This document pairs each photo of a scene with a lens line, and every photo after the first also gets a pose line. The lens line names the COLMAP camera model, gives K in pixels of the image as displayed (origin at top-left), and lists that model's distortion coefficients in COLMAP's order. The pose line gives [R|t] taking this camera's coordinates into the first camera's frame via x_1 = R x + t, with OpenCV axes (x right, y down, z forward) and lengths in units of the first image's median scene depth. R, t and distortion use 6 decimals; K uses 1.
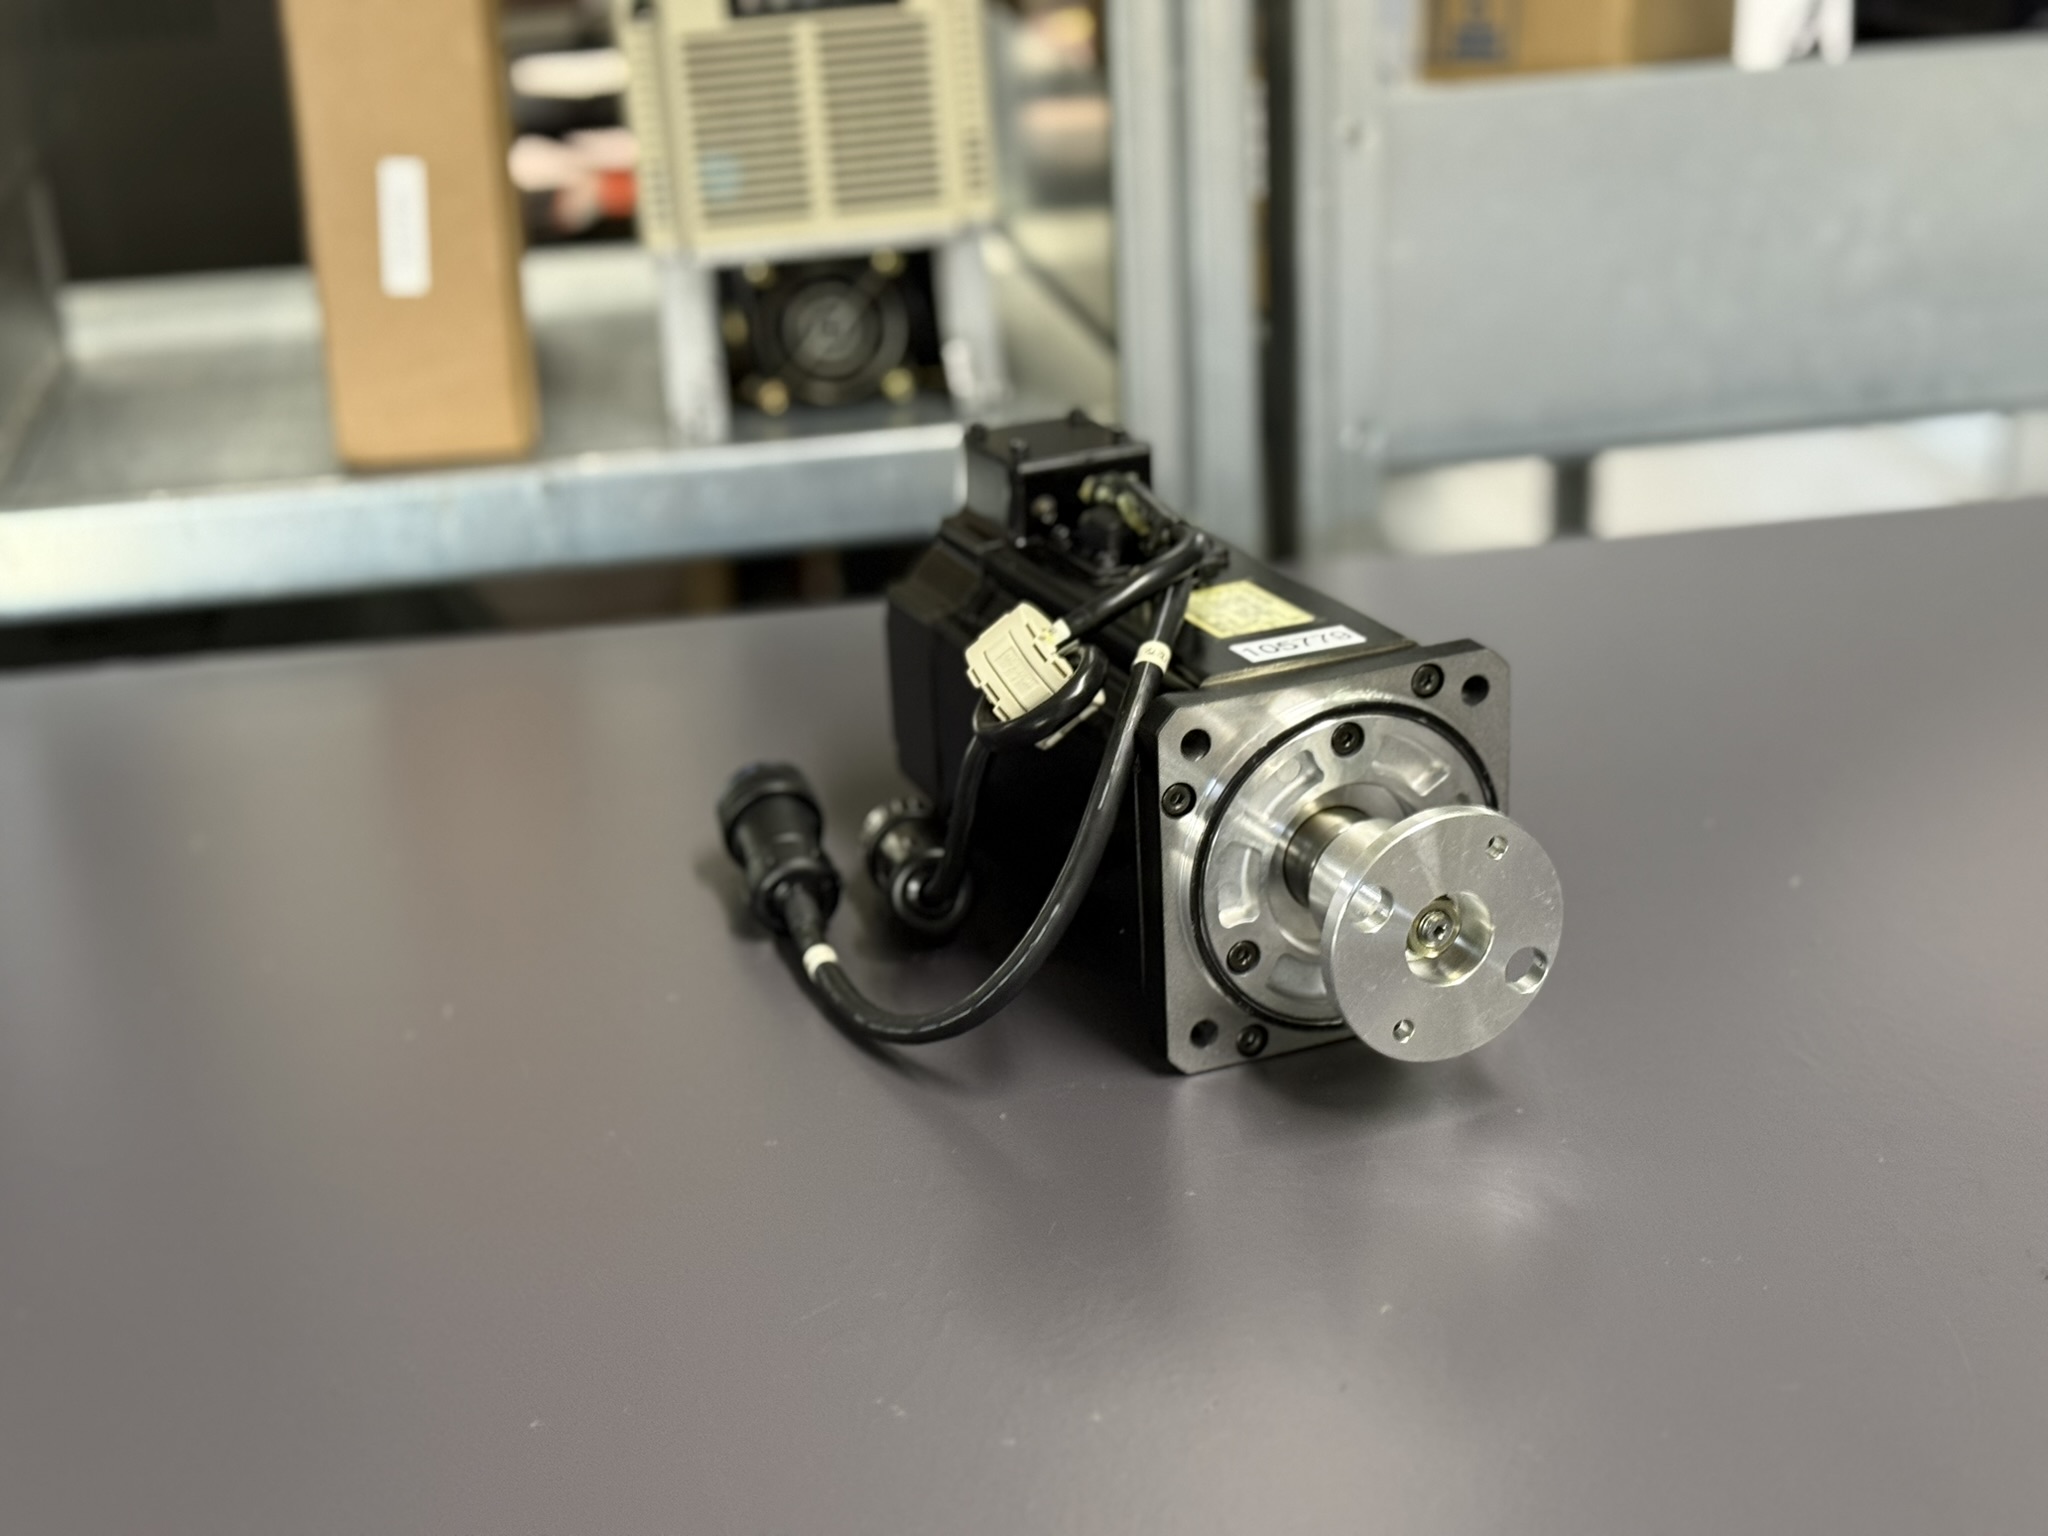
lens RADIAL K [[2775.8, 0, 983.9], [0, 2775.8, 766.0], [0, 0, 1]] dist [0.039883, 0.007125]
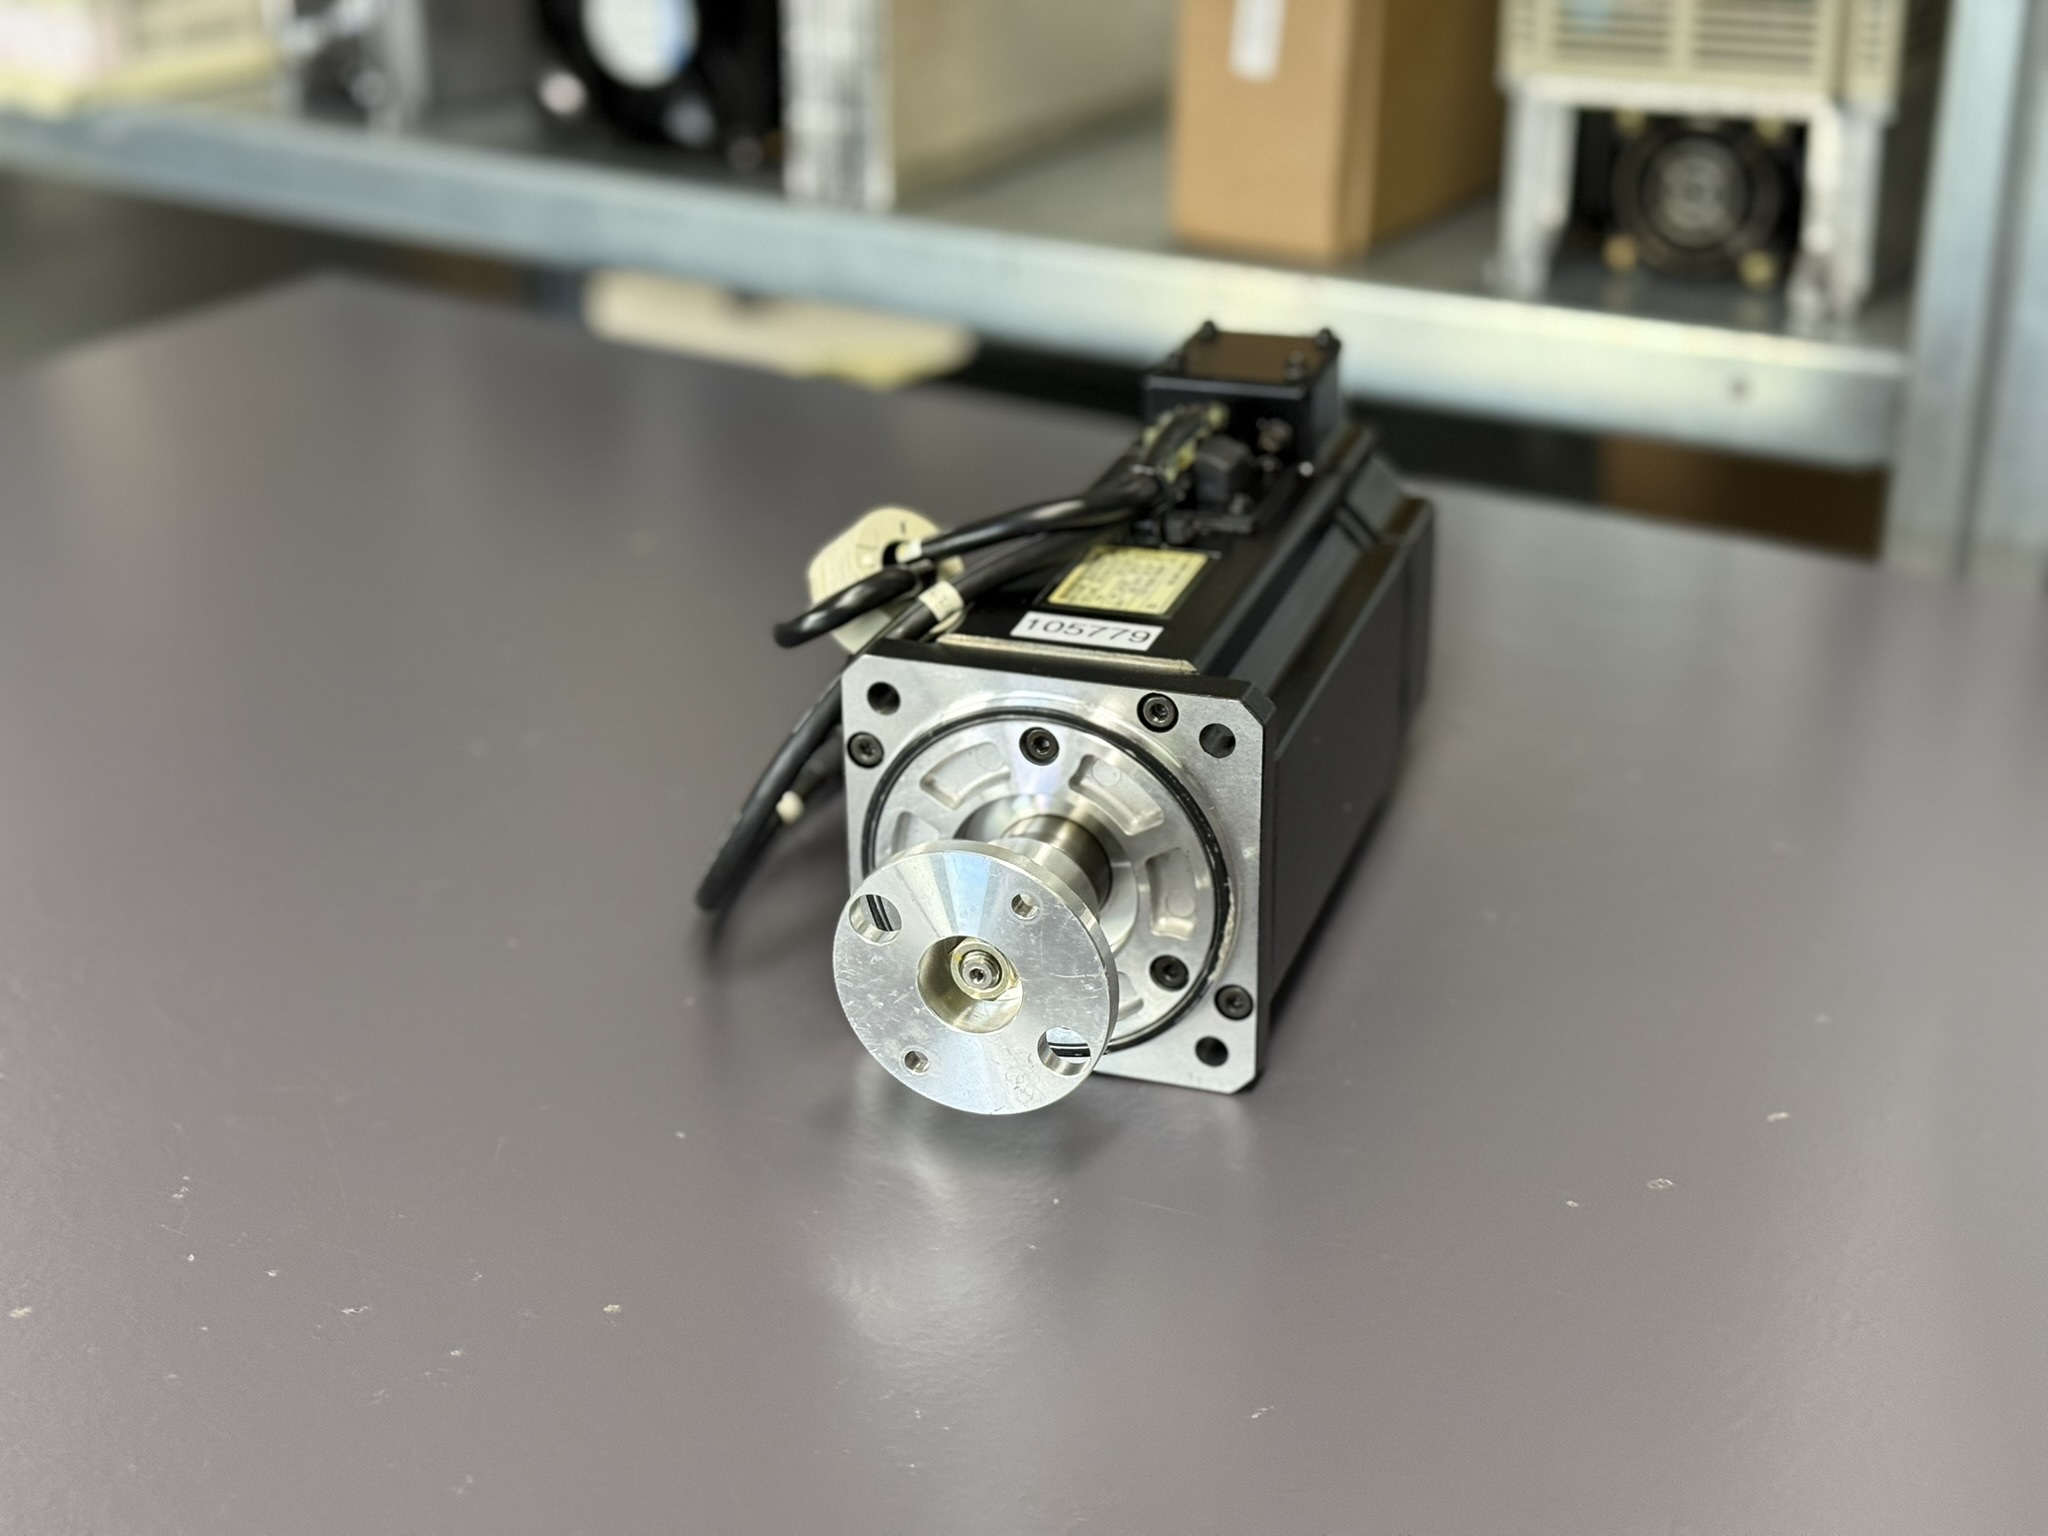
lens RADIAL K [[2849.5, 0, 1024.0], [0, 2849.5, 768.0], [0, 0, 1]] dist [0.025334, 0.014495]
pose [[0.745523, 0.311618, -0.589143, 0.395047], [-0.252504, 0.950128, 0.183028, -0.100043], [0.616796, 0.012309, 0.787027, 0.159818]]
